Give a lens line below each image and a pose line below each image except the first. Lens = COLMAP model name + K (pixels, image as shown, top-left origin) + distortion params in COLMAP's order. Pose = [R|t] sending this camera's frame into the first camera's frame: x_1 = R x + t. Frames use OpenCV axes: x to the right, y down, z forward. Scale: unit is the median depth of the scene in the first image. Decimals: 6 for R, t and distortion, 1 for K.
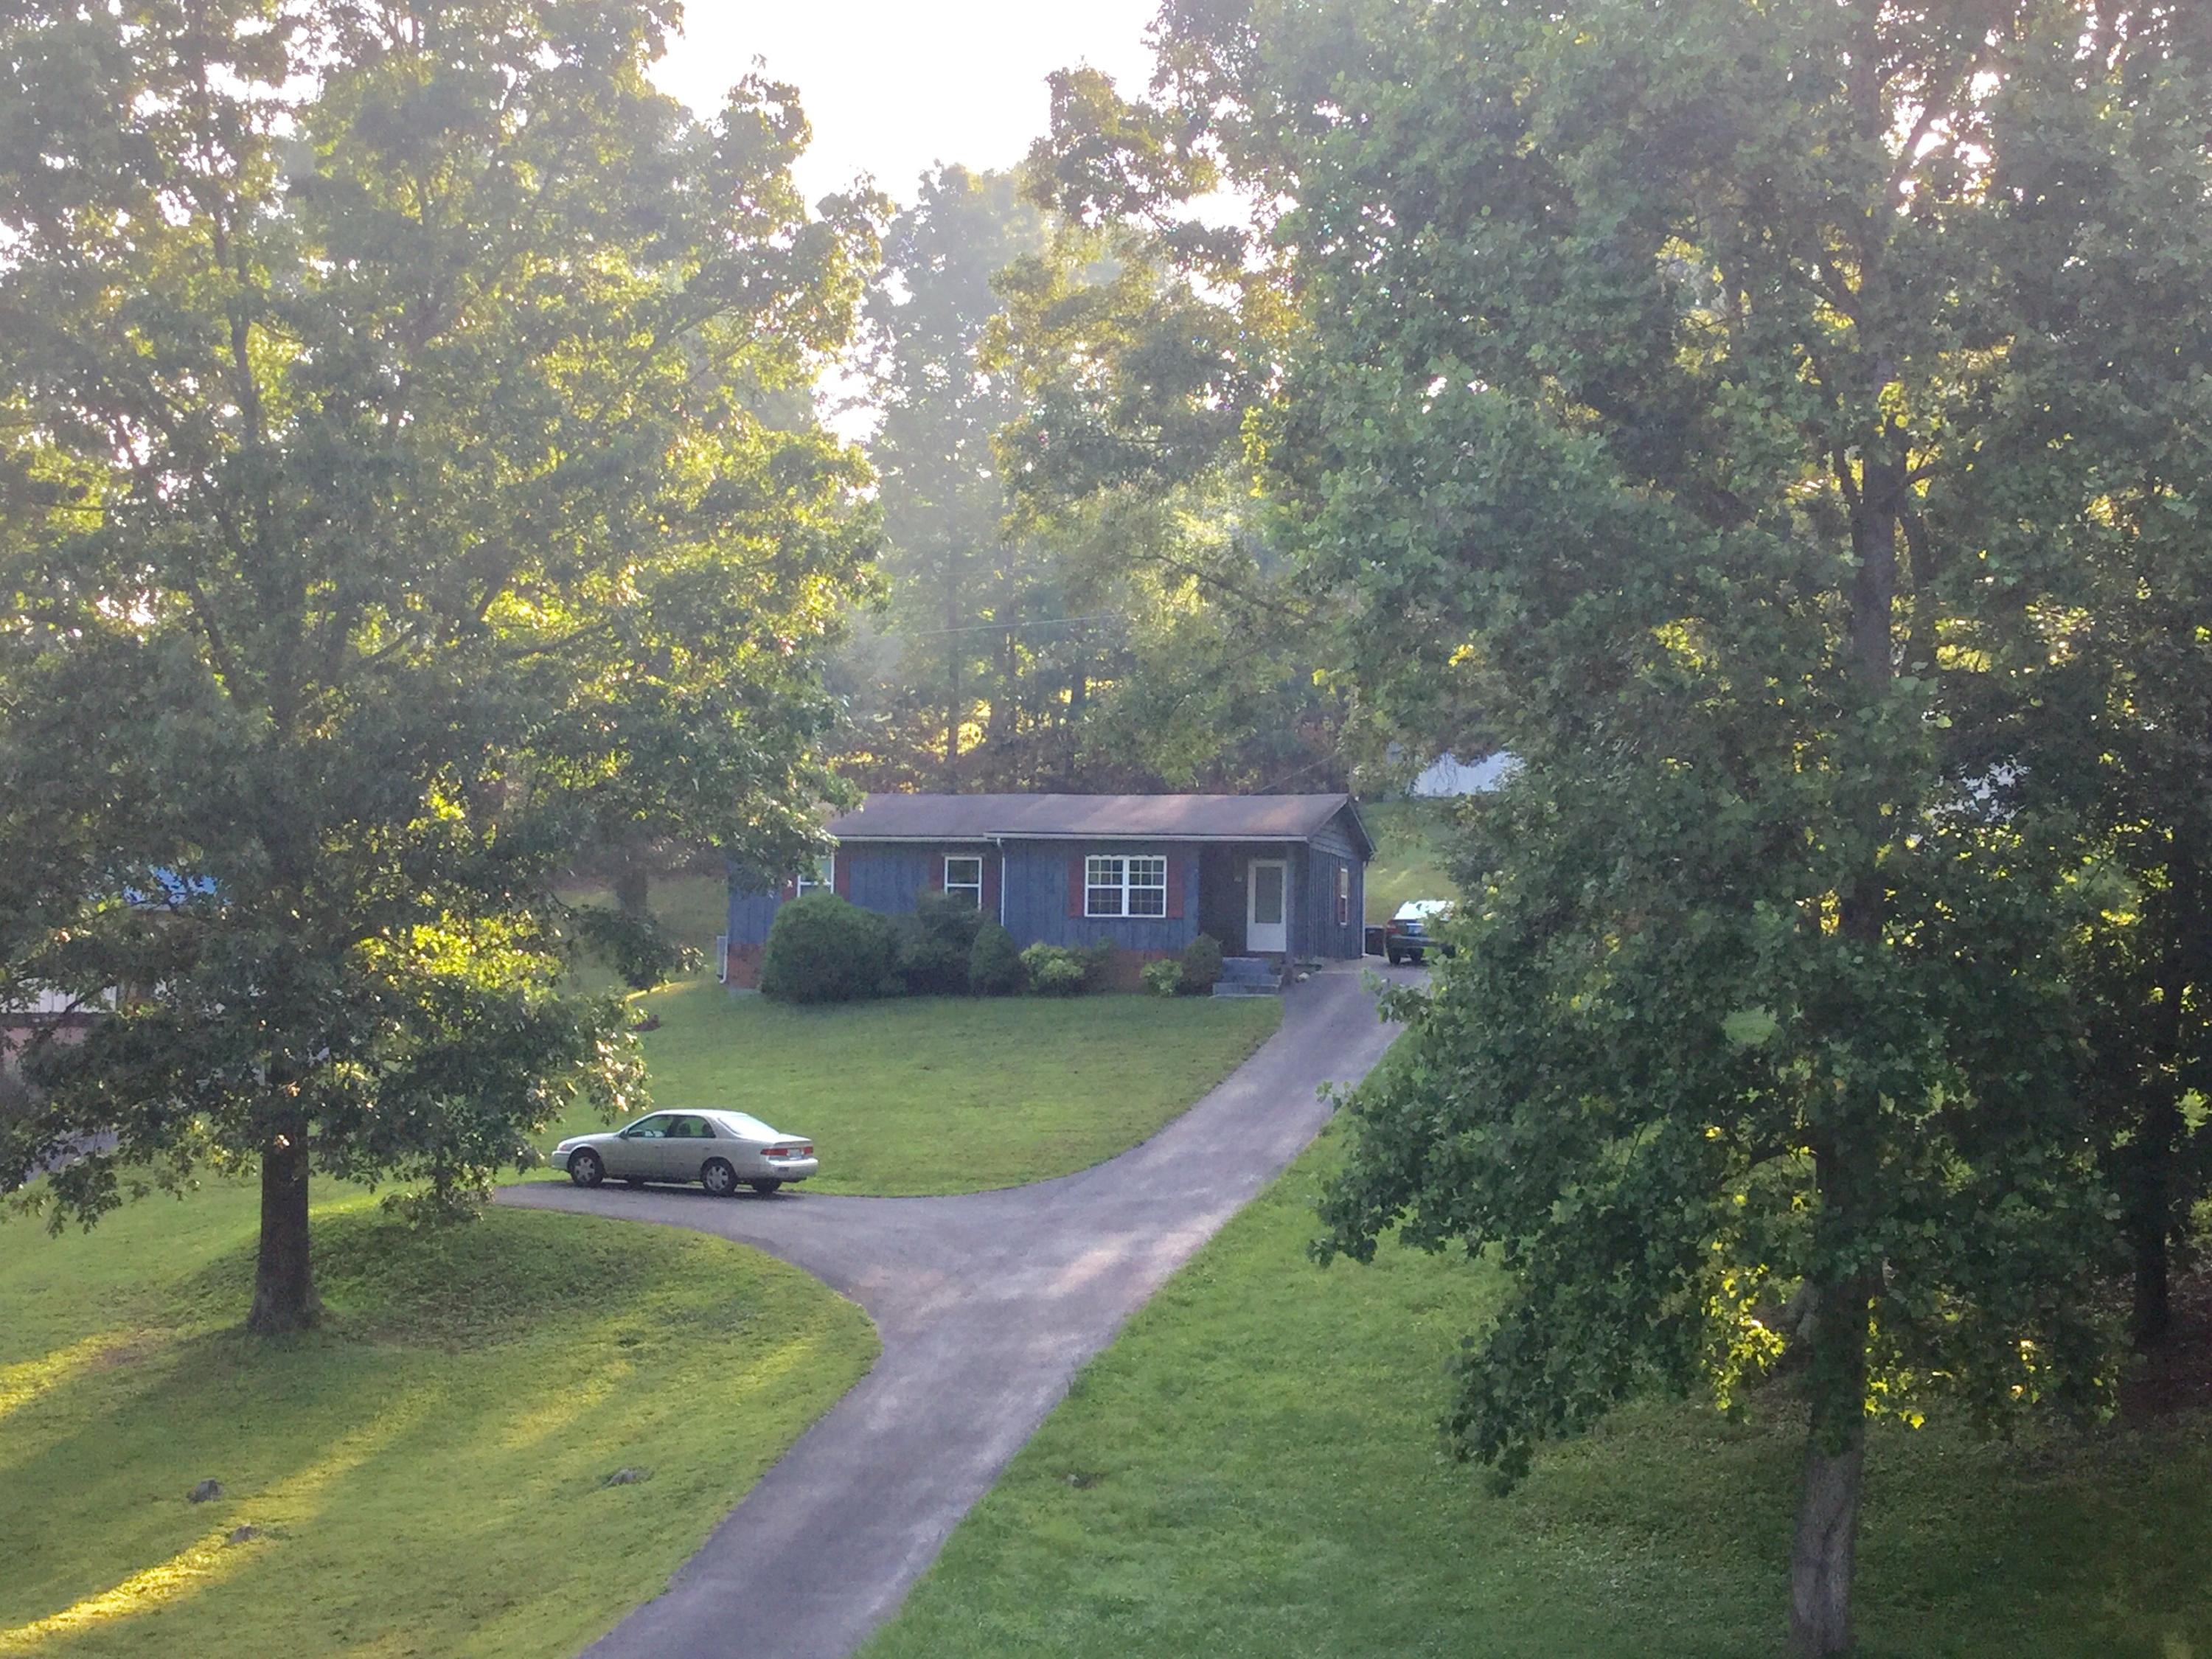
lens RADIAL K [[3060.3, 0, 1118.5], [0, 3060.3, 840.6], [0, 0, 1]] dist [0.150071, 0.000000]
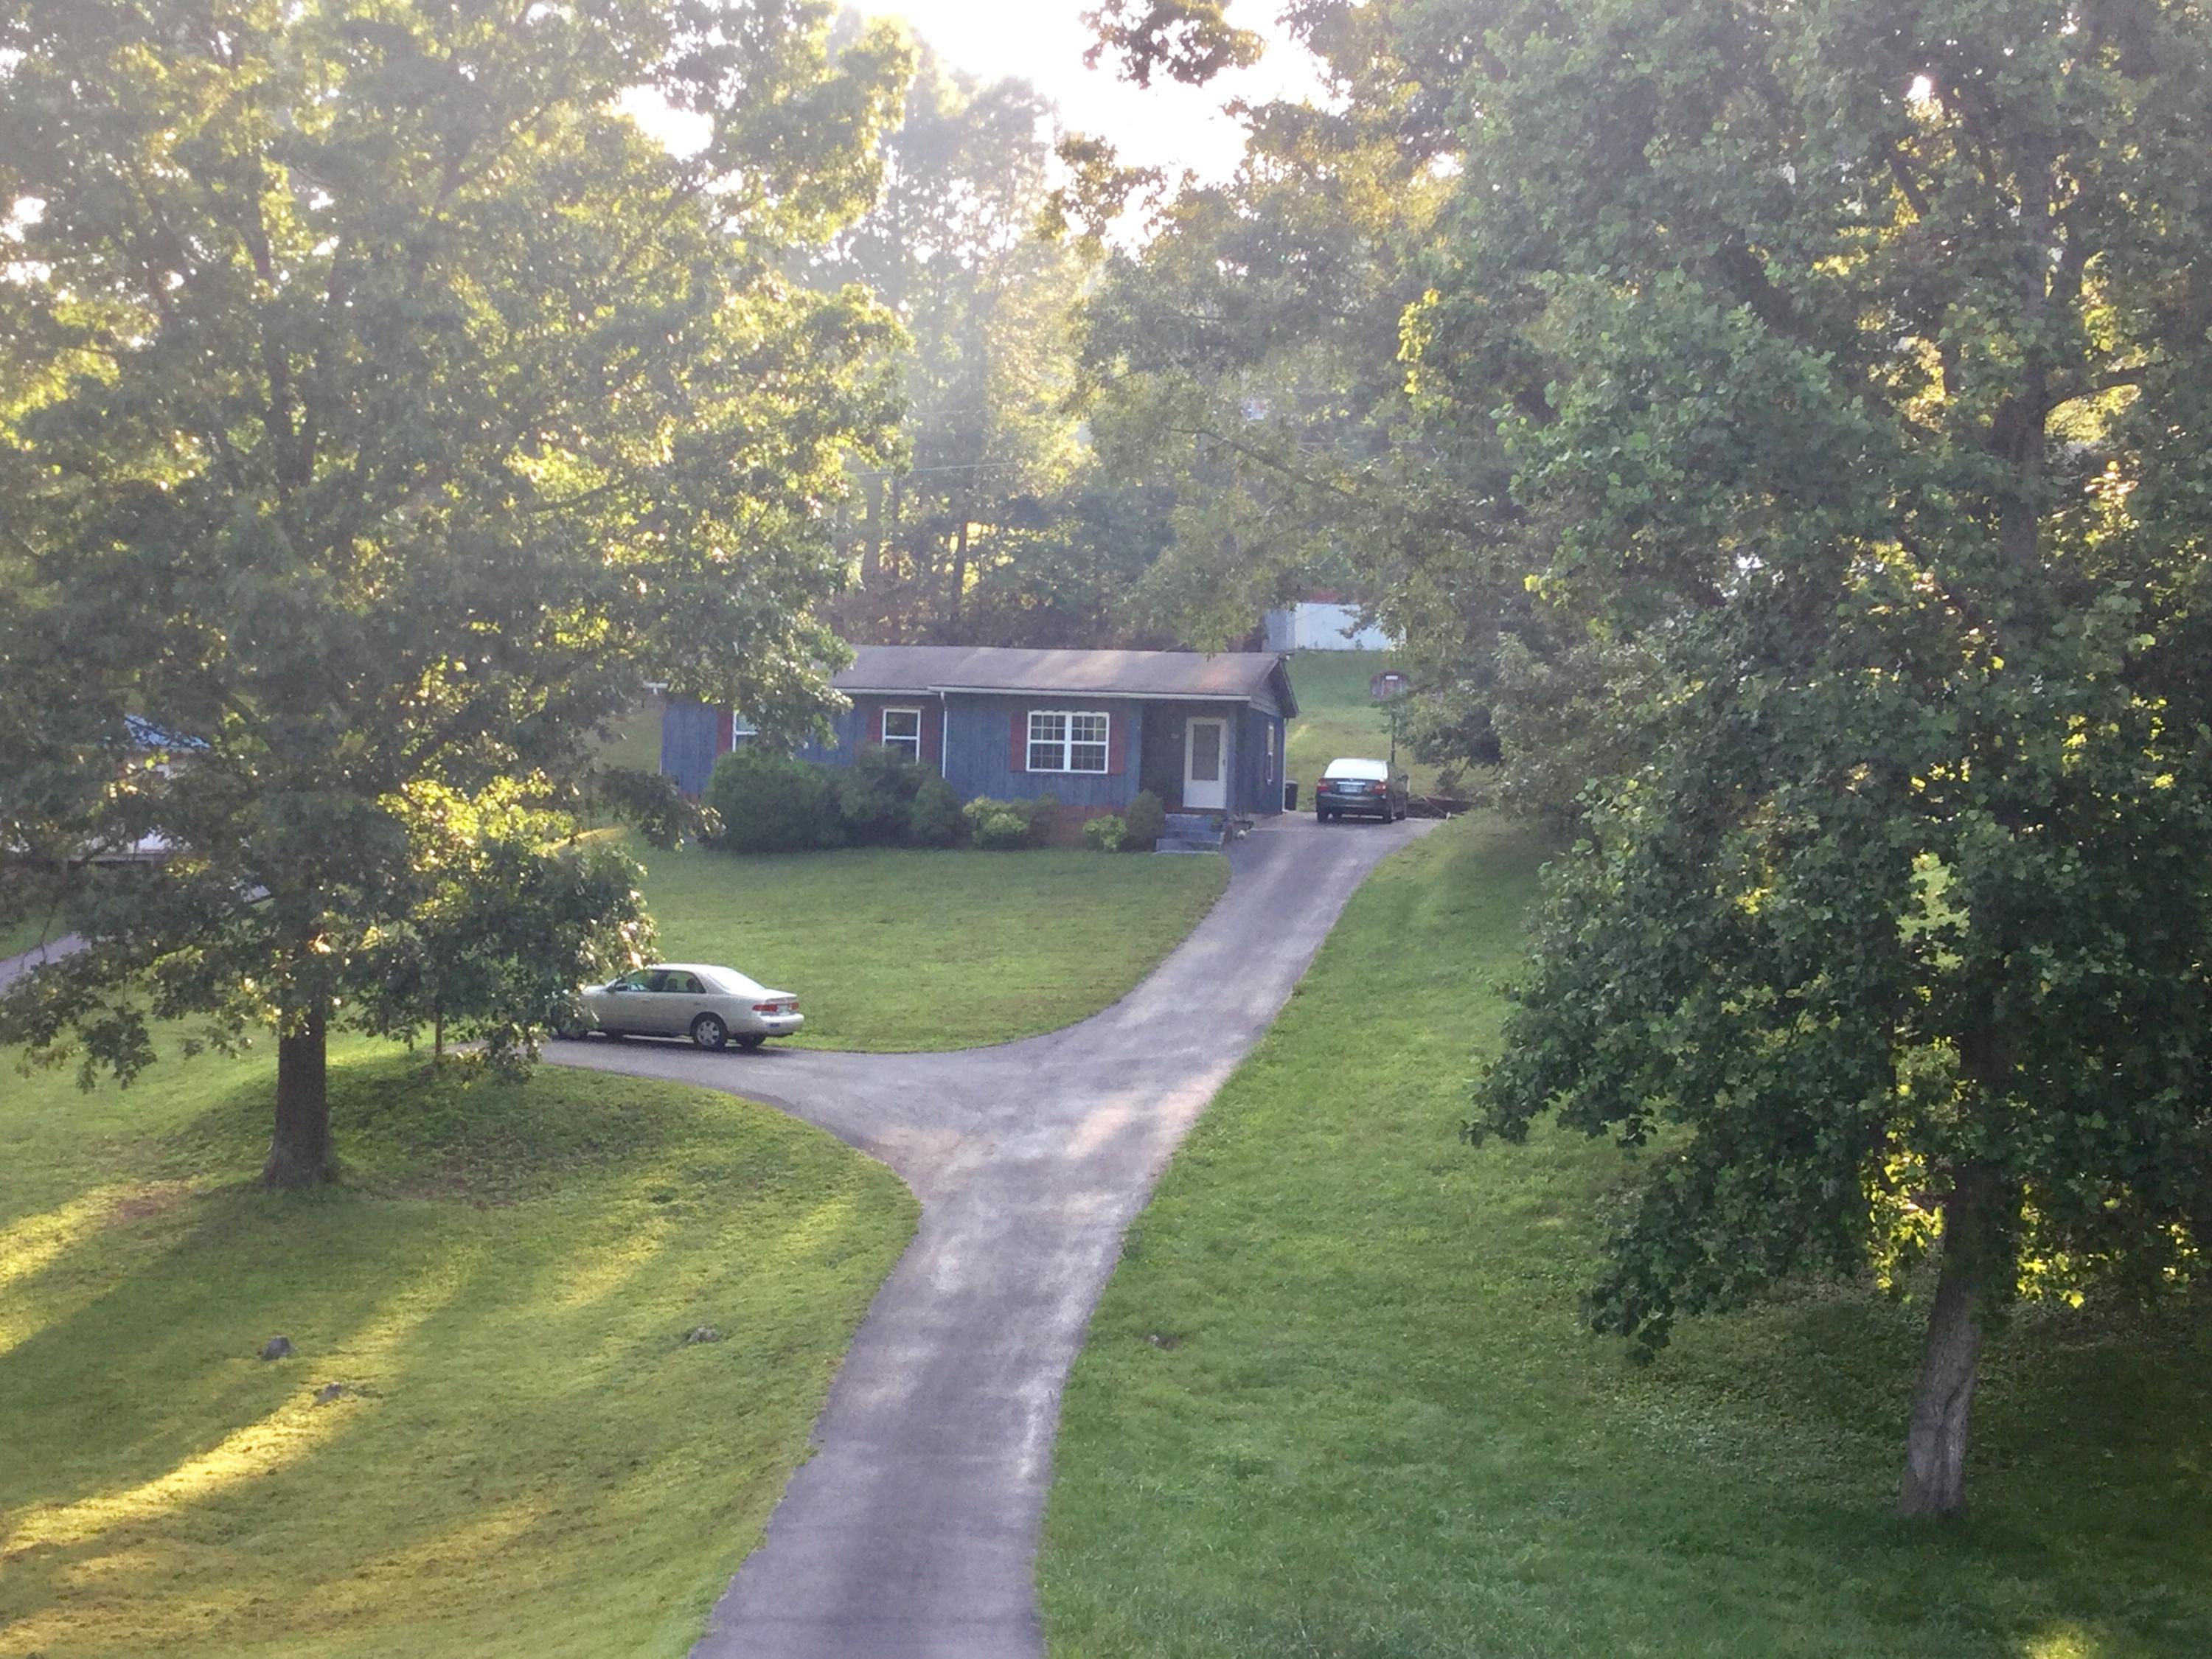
lens RADIAL K [[3060.3, 0, 1110.6], [0, 3060.3, 831.7], [0, 0, 1]] dist [0.150071, 0.000000]
pose [[0.996141, 0.012527, 0.086871, -0.107073], [-0.017262, 0.998393, 0.053971, -0.015375], [-0.086055, -0.055262, 0.994757, -0.009542]]
